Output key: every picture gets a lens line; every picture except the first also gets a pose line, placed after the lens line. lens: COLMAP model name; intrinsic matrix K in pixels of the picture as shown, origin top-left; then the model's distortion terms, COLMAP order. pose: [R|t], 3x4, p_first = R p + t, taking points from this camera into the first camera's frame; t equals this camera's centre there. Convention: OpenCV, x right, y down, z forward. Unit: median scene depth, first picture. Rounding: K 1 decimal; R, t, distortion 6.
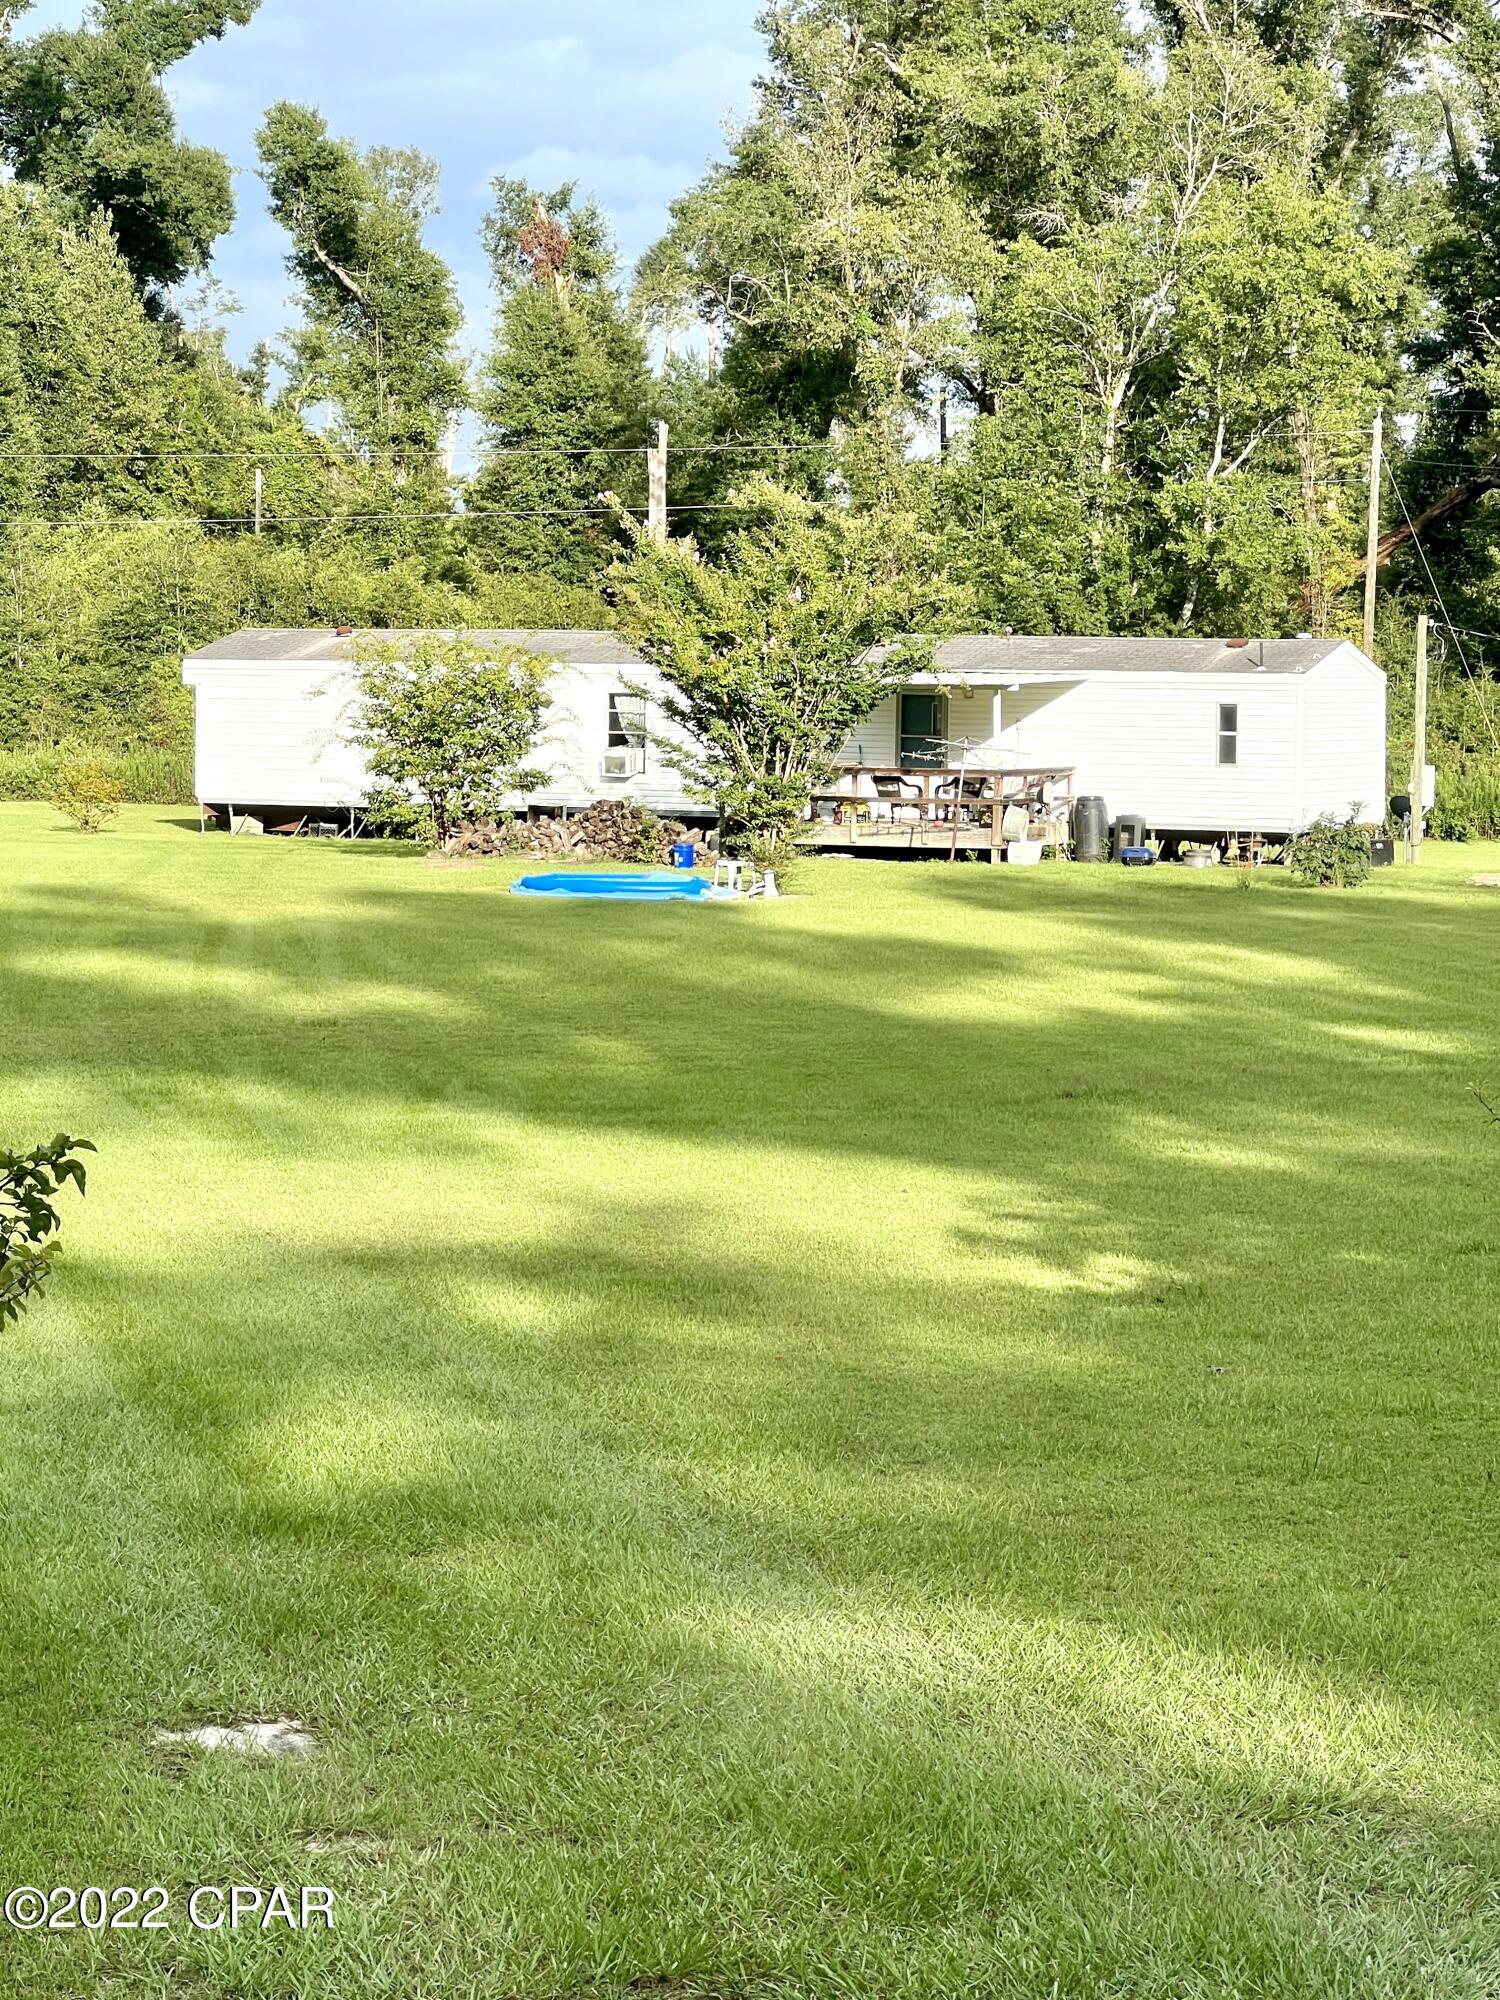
lens RADIAL K [[5024.5, 0, 751.4], [0, 5024.5, 1001.0], [0, 0, 1]] dist [0.240285, 0.000000]
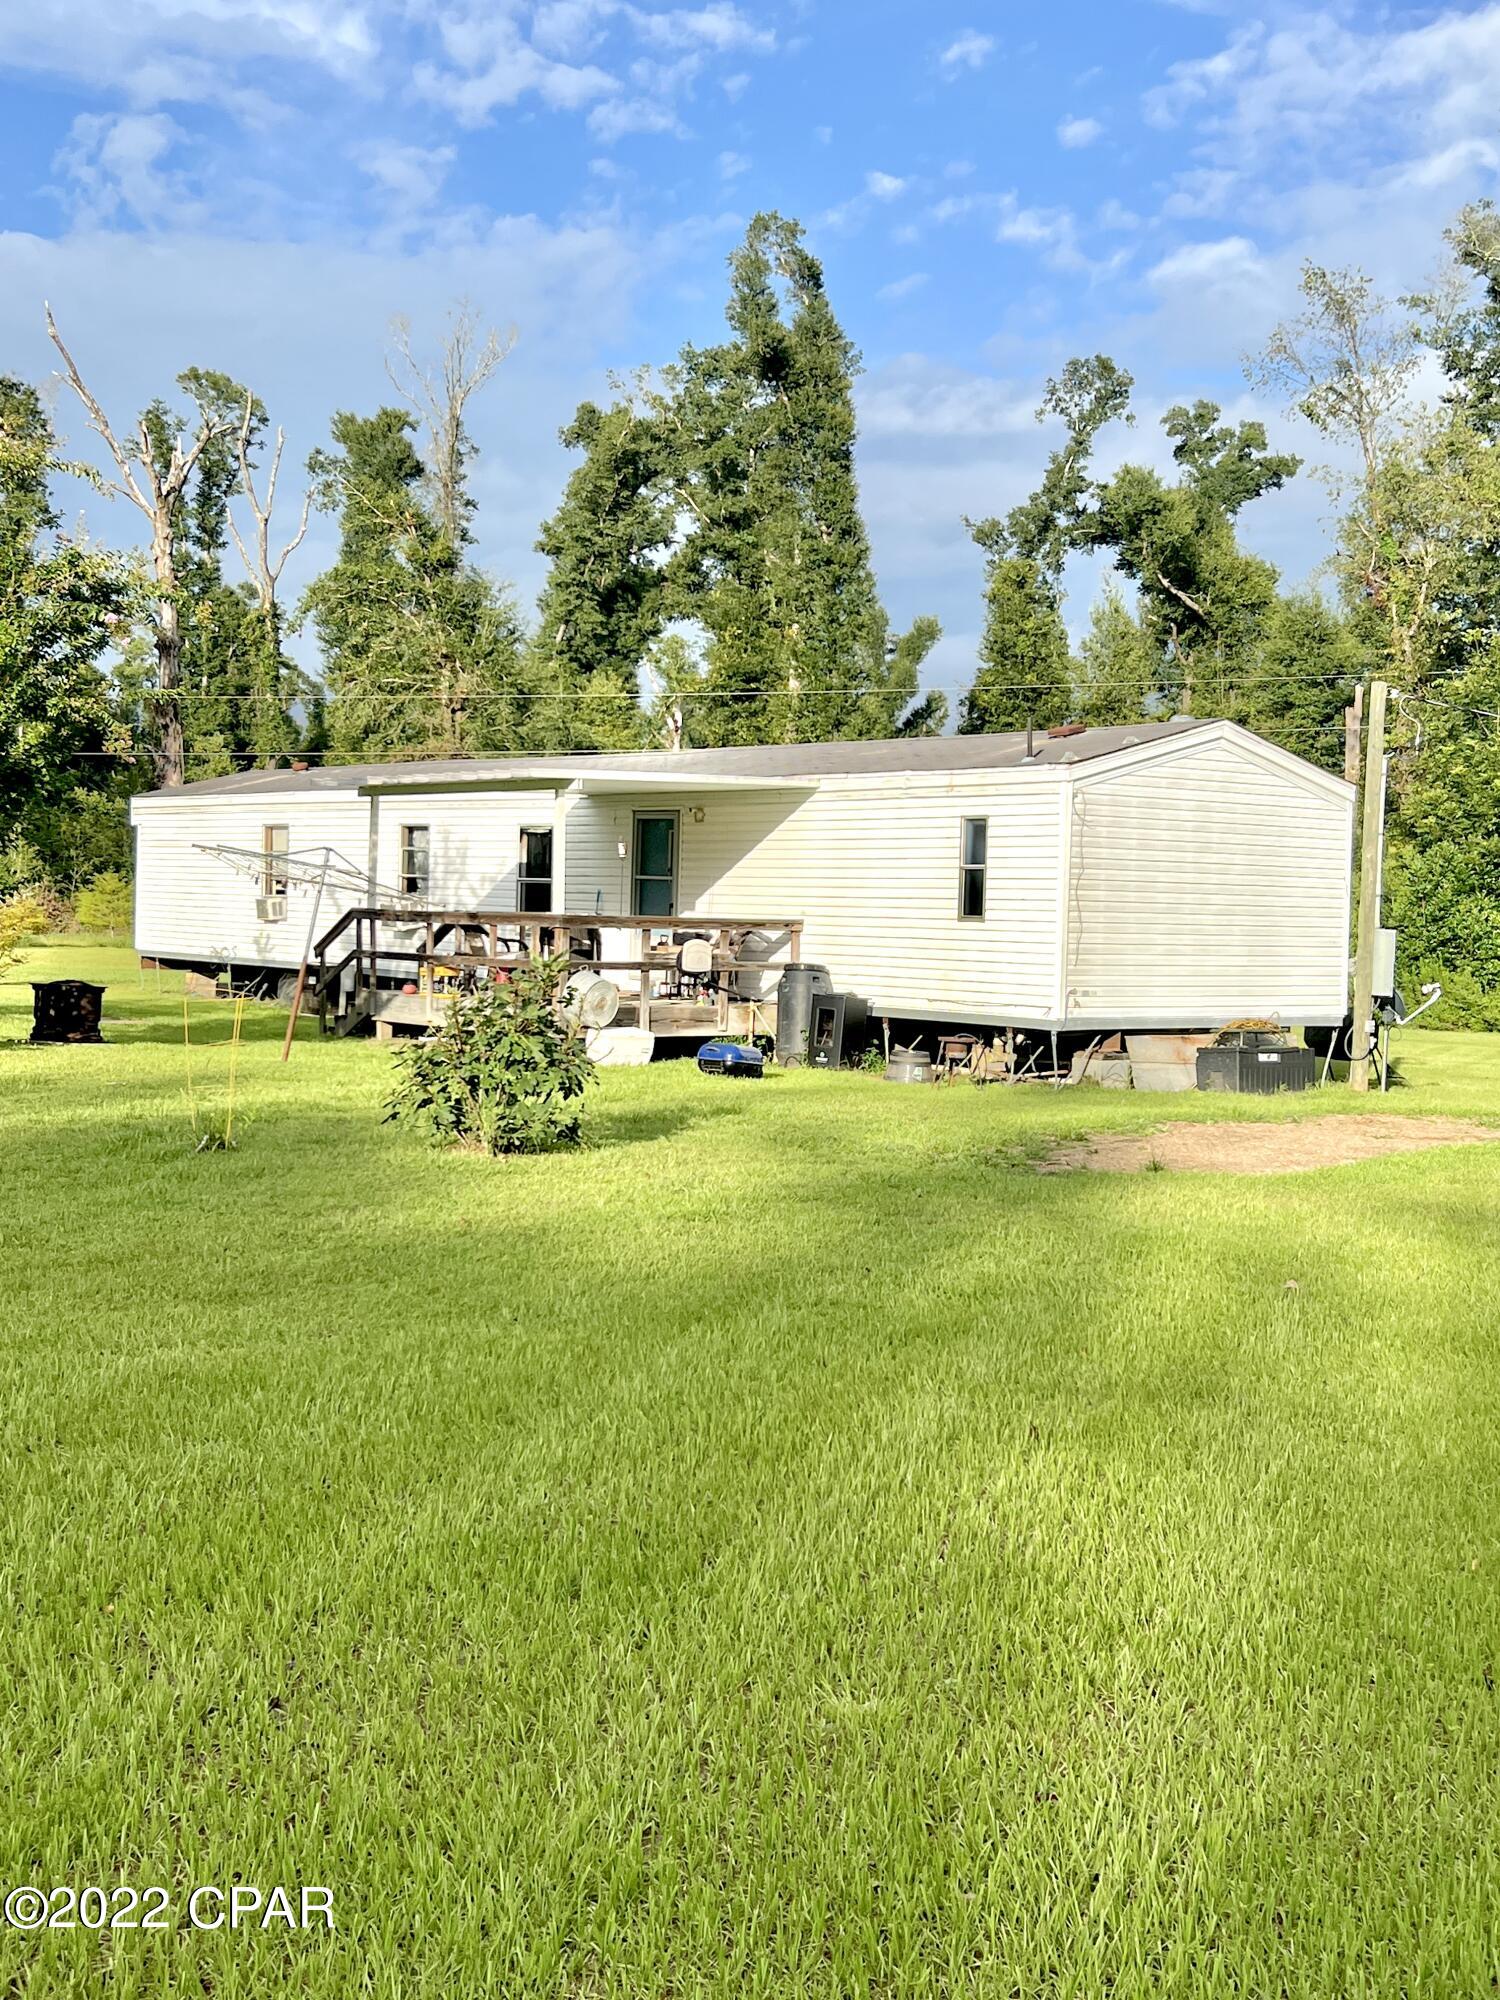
lens RADIAL K [[2364.0, 0, 746.2], [0, 2364.0, 1000.2], [0, 0, 1]] dist [0.021070, 0.000000]
pose [[0.882782, 0.034667, -0.468501, 0.186476], [-0.053694, 0.998184, -0.027313, -0.025719], [0.466704, 0.049267, 0.883041, 0.676838]]
